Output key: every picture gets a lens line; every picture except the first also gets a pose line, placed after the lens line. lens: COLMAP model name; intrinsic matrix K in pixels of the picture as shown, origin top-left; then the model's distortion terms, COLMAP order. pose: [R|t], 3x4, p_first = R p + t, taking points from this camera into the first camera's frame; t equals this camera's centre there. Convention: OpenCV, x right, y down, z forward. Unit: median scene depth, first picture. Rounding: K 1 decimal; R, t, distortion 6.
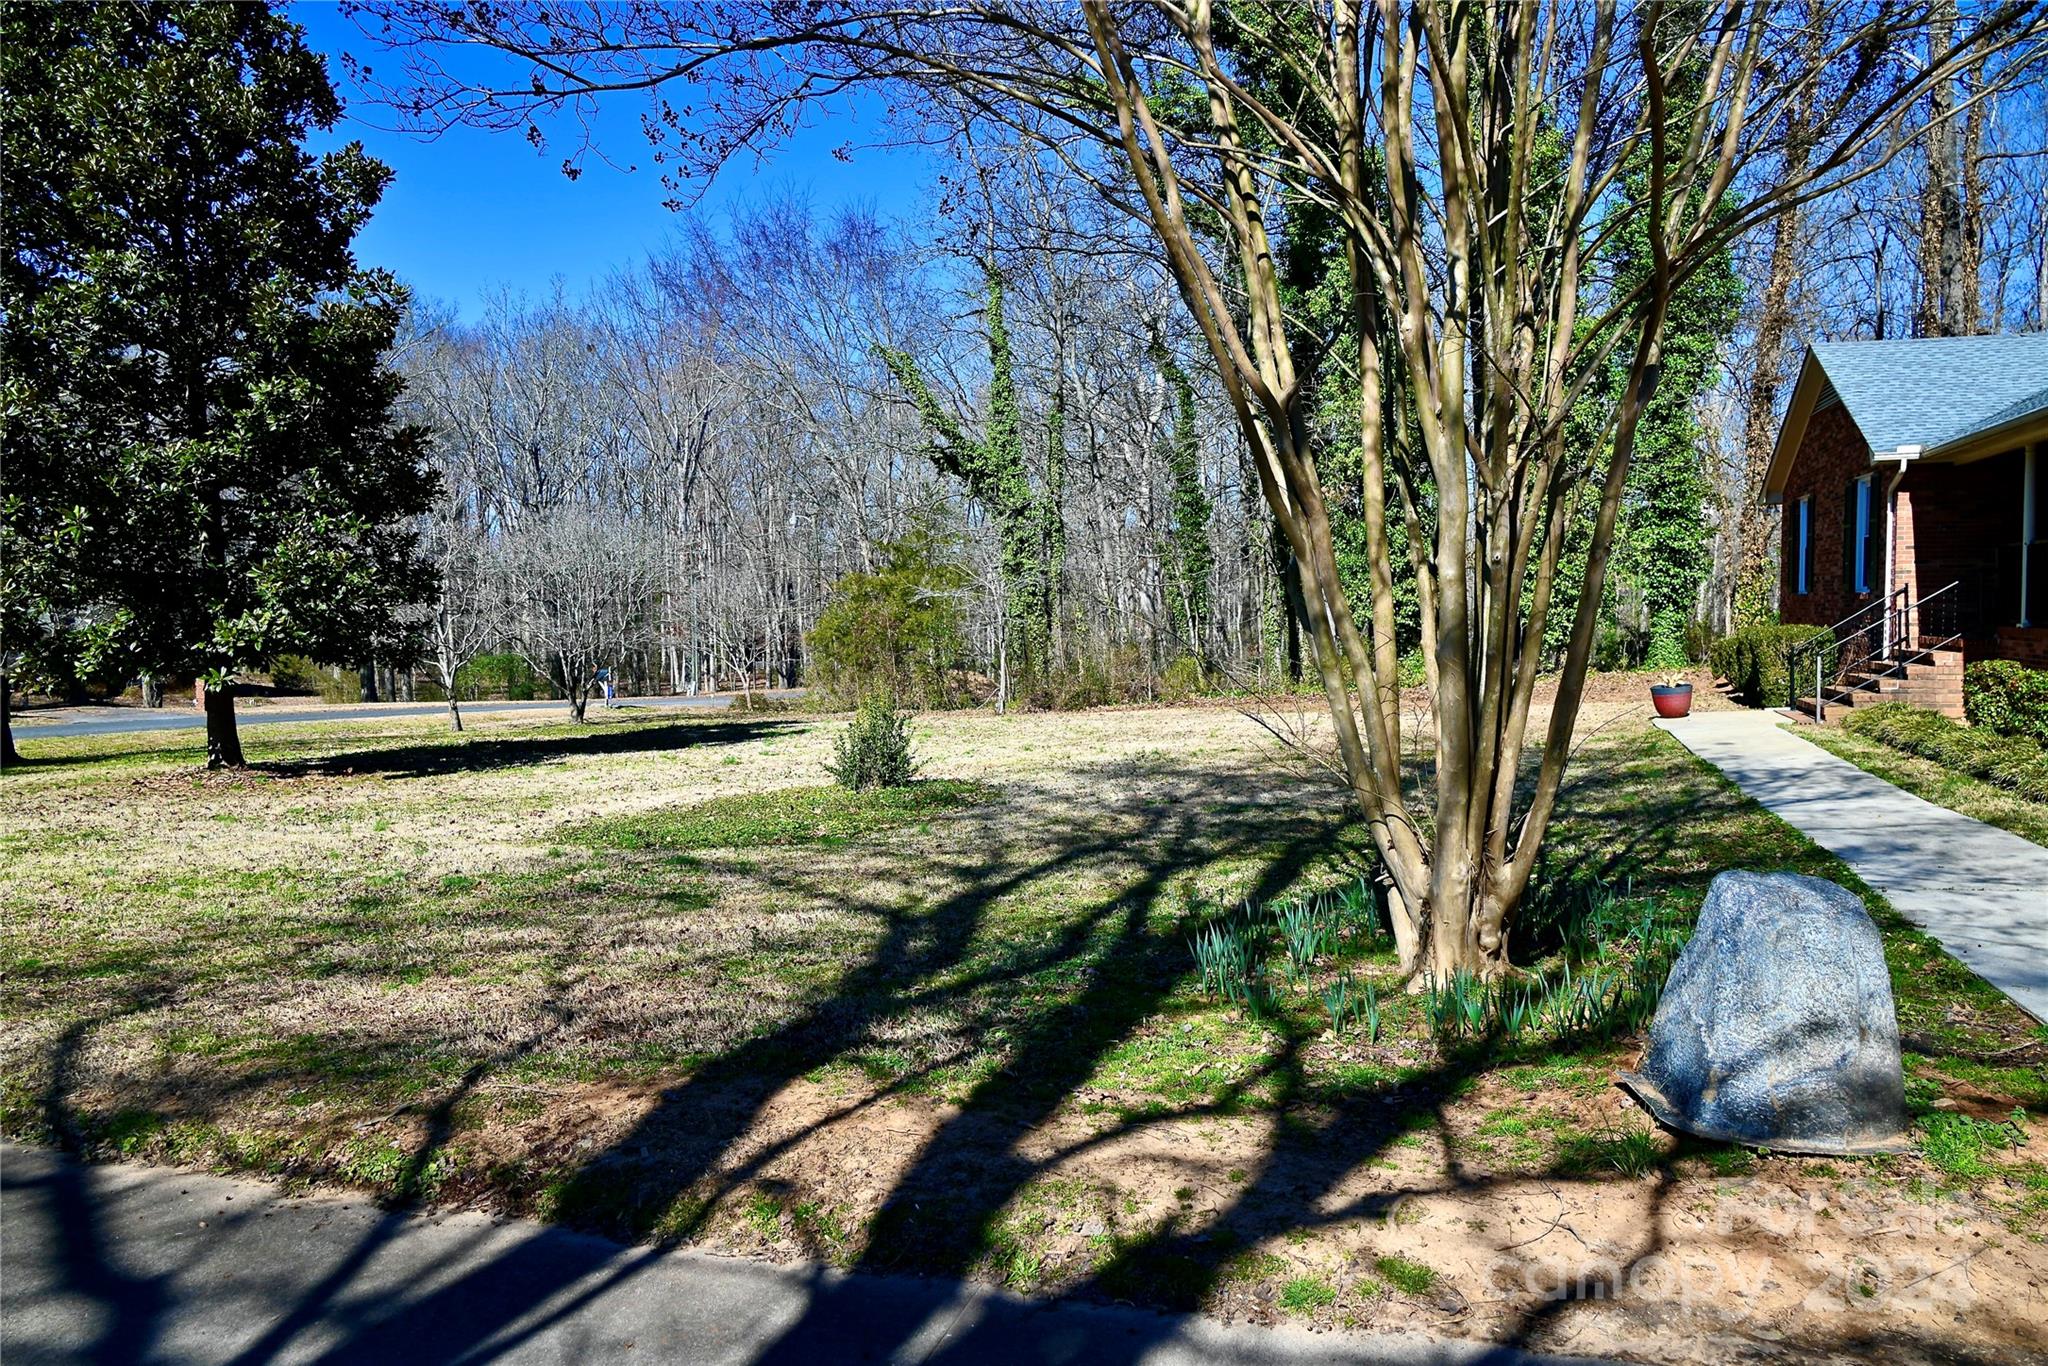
lens RADIAL K [[1331.0, 0, 1025.9], [0, 1331.0, 683.0], [0, 0, 1]] dist [-0.010562, -0.005817]
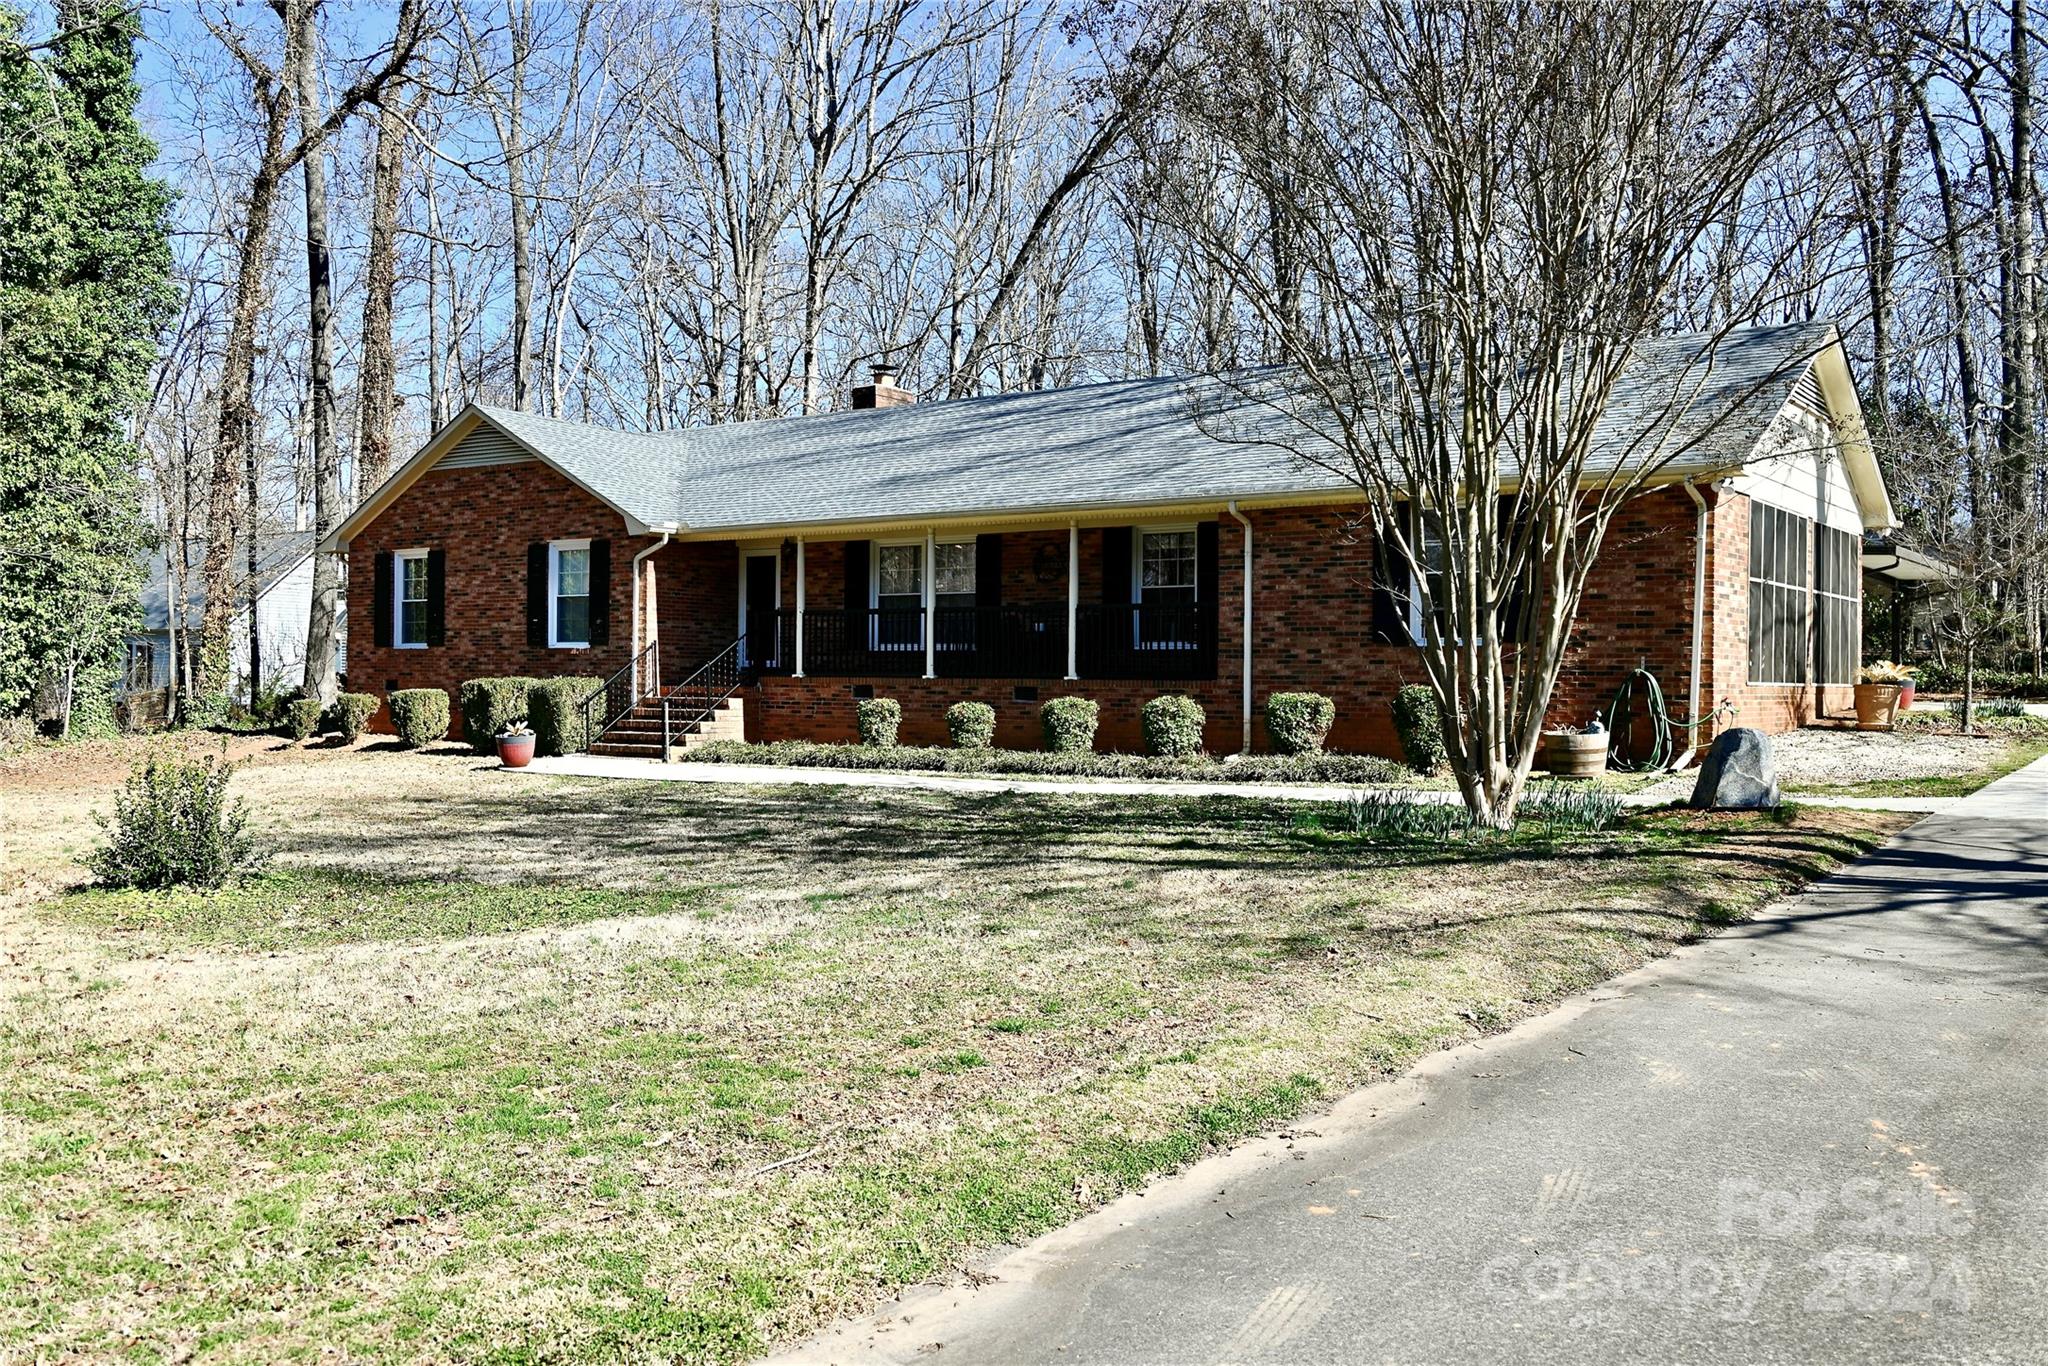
lens RADIAL K [[1808.1, 0, 1020.4], [0, 1808.1, 676.3], [0, 0, 1]] dist [0.014036, 0.011460]
pose [[0.262198, 0.016256, 0.964877, -0.811102], [0.042623, 0.998687, -0.028408, 0.014155], [-0.964072, 0.048574, 0.261161, 0.314370]]
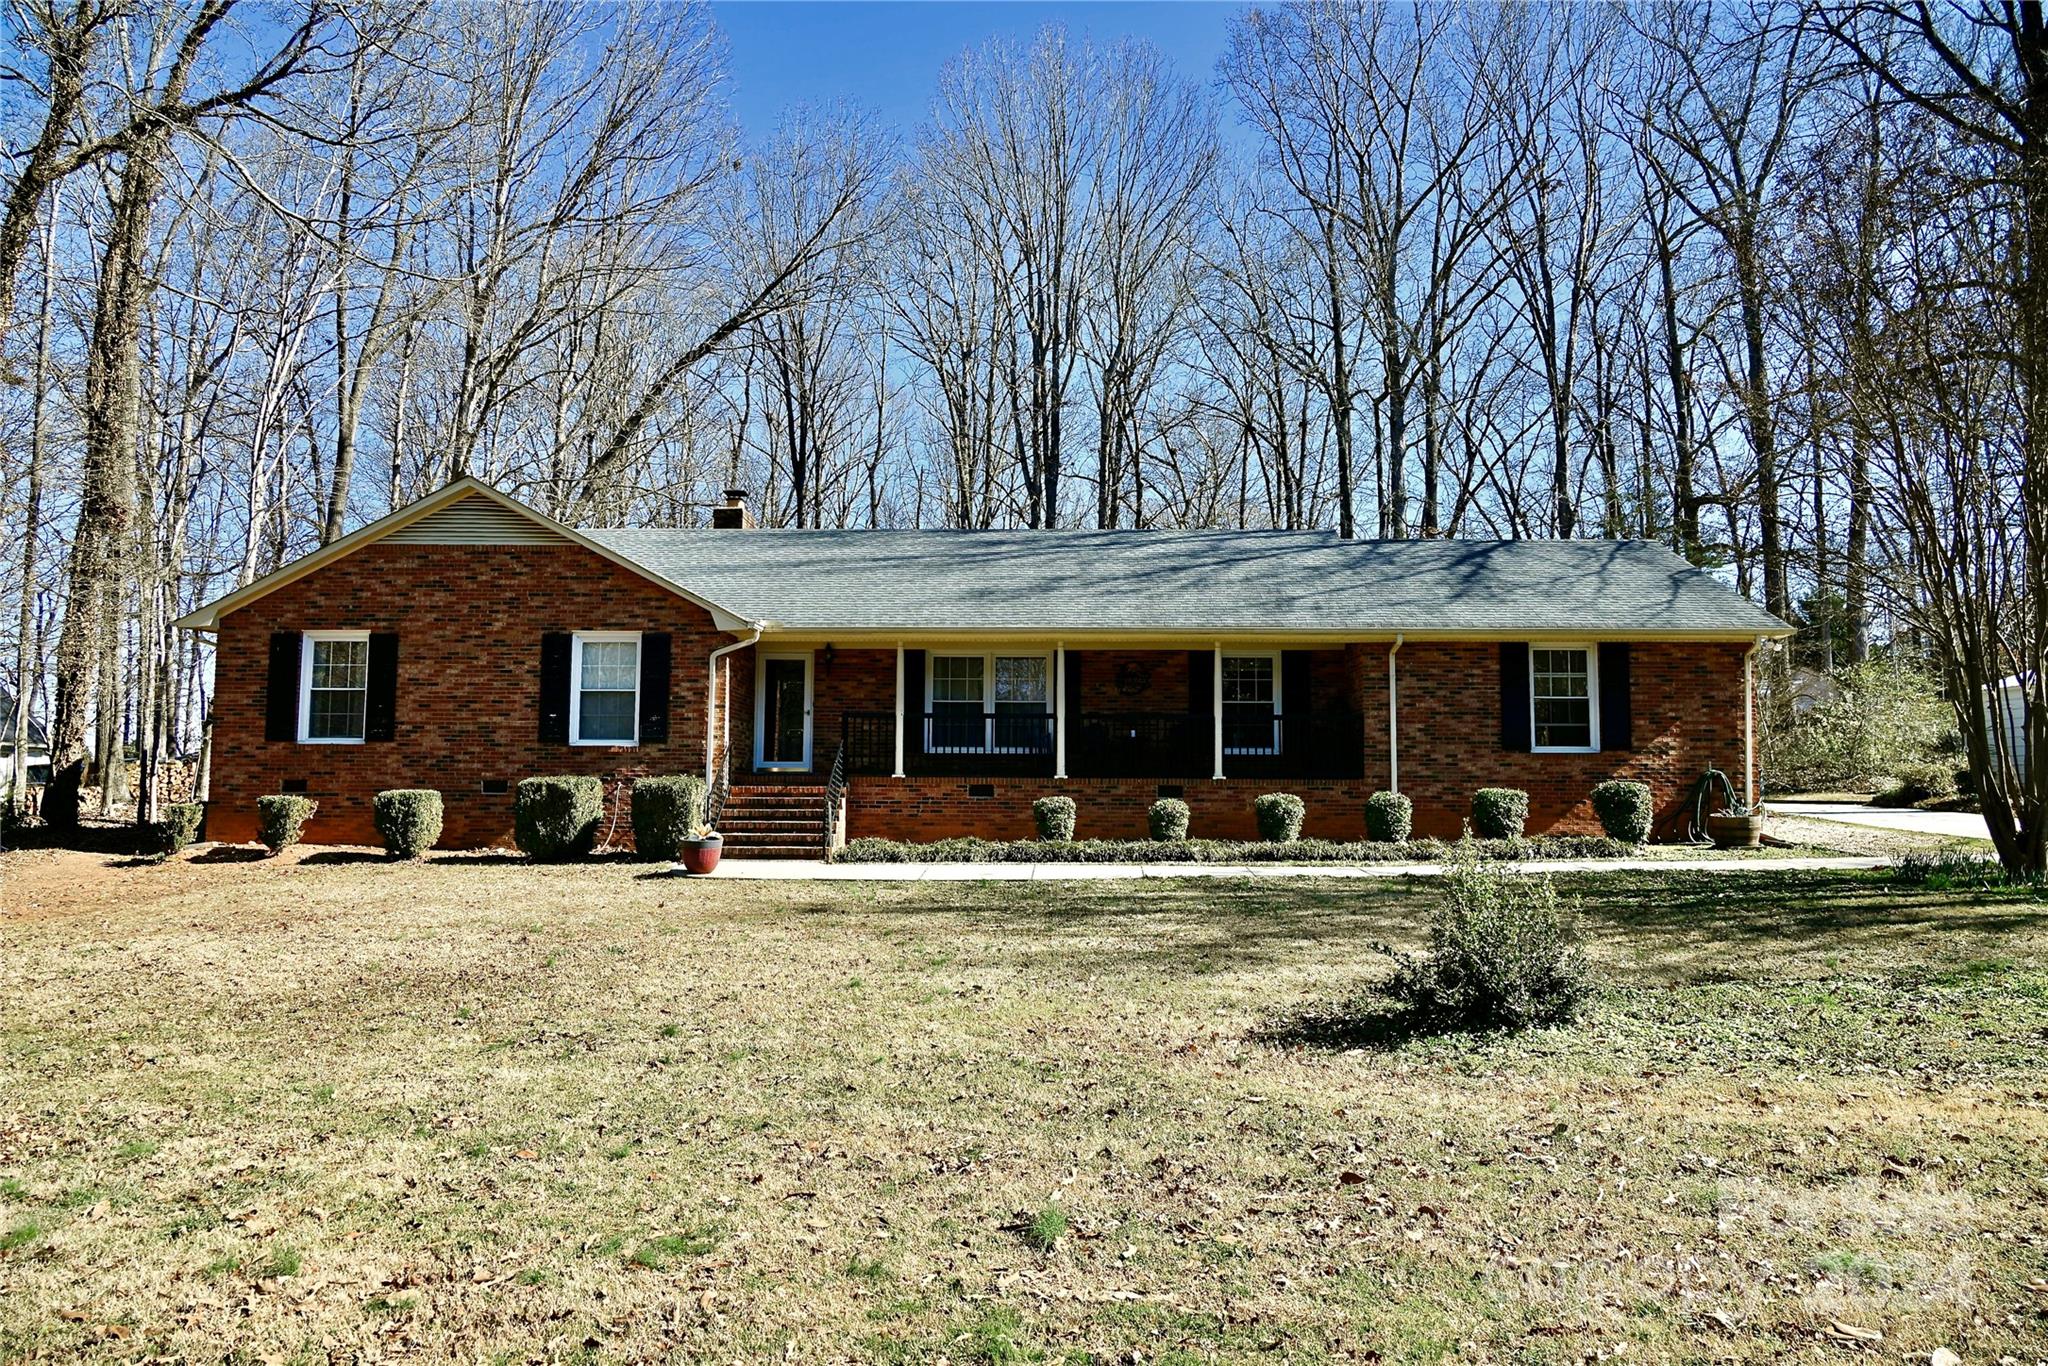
lens RADIAL K [[1331.0, 0, 1024.9], [0, 1331.0, 679.6], [0, 0, 1]] dist [-0.010562, -0.005817]
pose [[-0.353163, 0.082815, 0.931889, -0.497561], [0.050483, 0.996310, -0.069408, -0.039977], [-0.934199, 0.022533, -0.356040, 1.300783]]
